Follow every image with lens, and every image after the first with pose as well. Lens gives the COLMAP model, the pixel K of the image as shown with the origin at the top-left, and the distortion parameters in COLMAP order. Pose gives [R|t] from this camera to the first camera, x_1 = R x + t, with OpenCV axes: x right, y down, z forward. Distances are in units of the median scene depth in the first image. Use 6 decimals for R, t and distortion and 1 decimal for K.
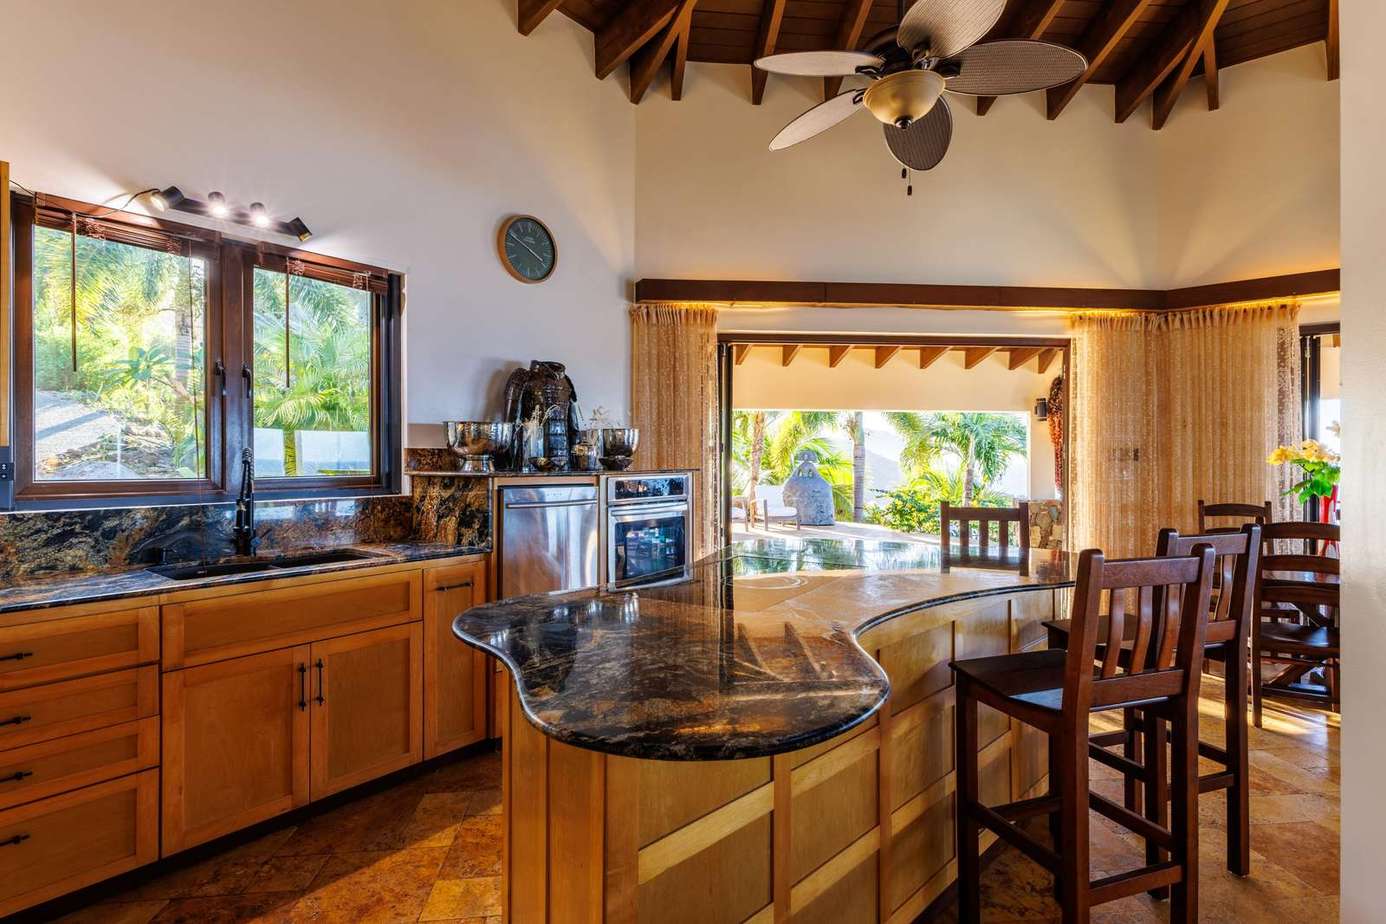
lens RADIAL K [[605.1, 0, 693.0], [0, 605.1, 462.0], [0, 0, 1]] dist [0.000900, 0.000101]
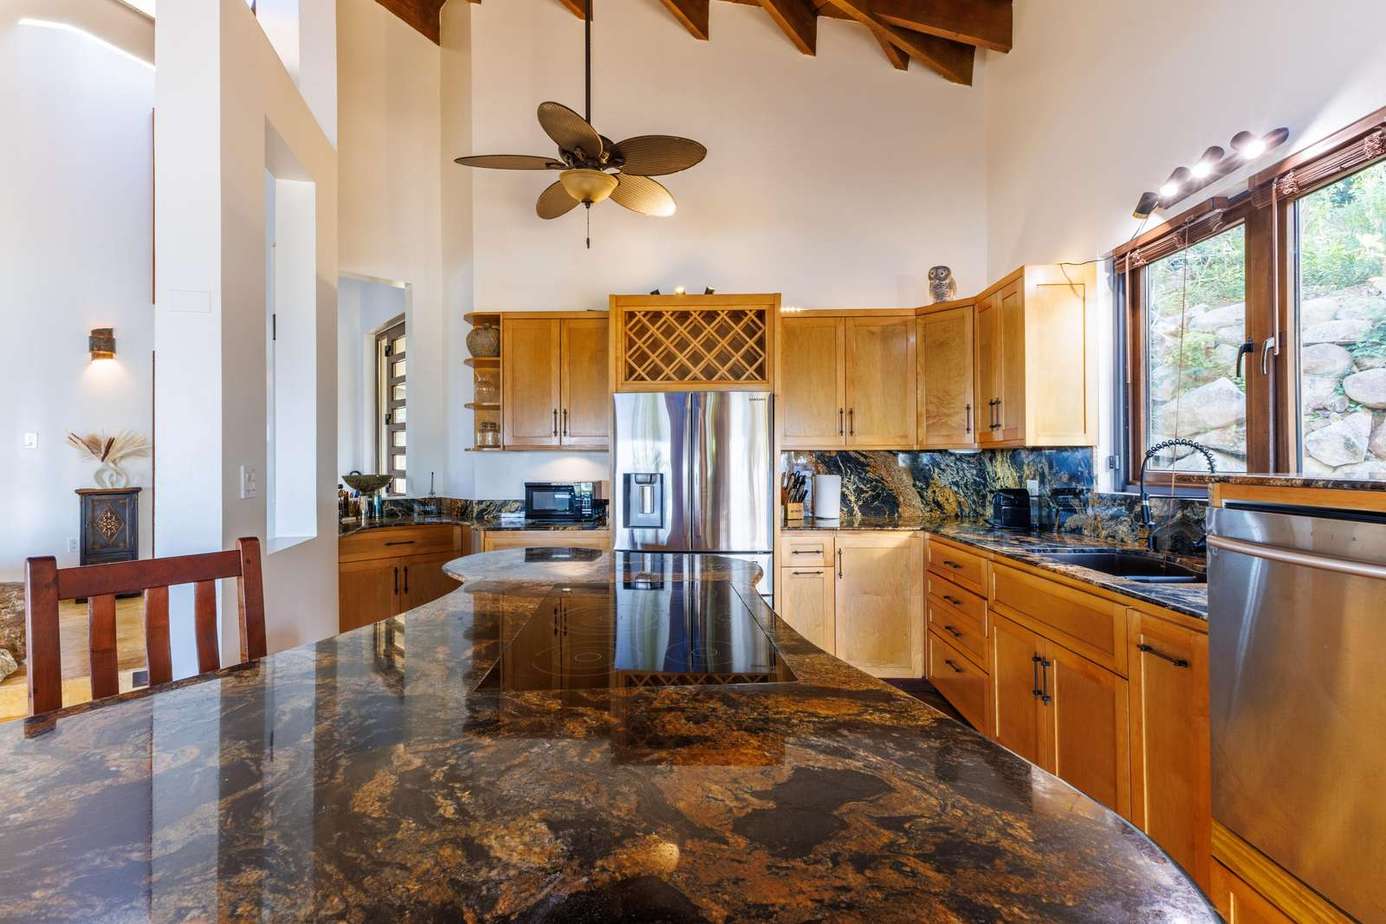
lens RADIAL K [[605.1, 0, 693.0], [0, 605.1, 462.0], [0, 0, 1]] dist [0.000900, 0.000101]
pose [[-0.781998, 0.009089, -0.623215, 0.283434], [0.008211, 0.999957, 0.004279, 0.000676], [0.623227, -0.001771, -0.782039, 0.909576]]
